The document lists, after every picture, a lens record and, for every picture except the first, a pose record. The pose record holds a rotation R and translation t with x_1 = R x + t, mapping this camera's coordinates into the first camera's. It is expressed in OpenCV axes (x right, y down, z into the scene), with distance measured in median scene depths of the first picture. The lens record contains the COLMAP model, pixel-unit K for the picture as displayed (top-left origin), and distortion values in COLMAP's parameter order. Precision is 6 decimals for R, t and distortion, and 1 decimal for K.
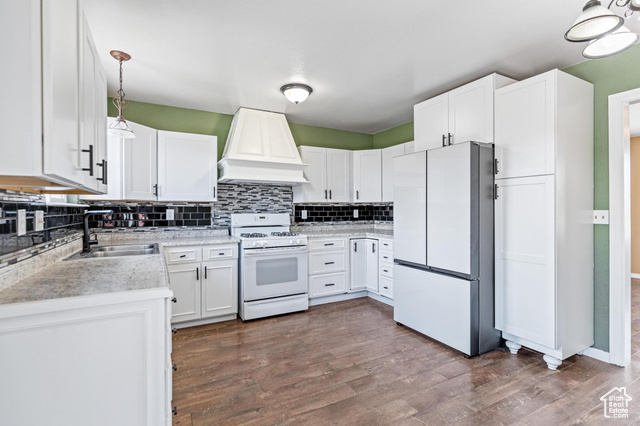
lens RADIAL K [[309.4, 0, 321.3], [0, 309.4, 208.9], [0, 0, 1]] dist [0.001504, 0.000063]
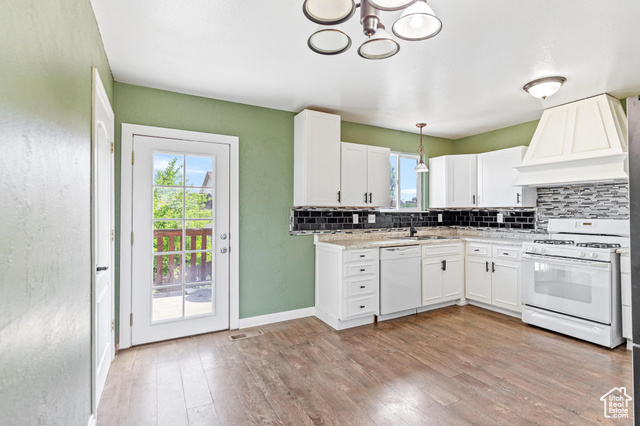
lens RADIAL K [[309.4, 0, 321.3], [0, 309.4, 208.9], [0, 0, 1]] dist [0.001504, 0.000063]
pose [[-0.002488, -0.012394, -0.999920, 0.842609], [0.000878, 0.999923, -0.012396, -0.003529], [0.999997, -0.000909, -0.002477, 0.356029]]
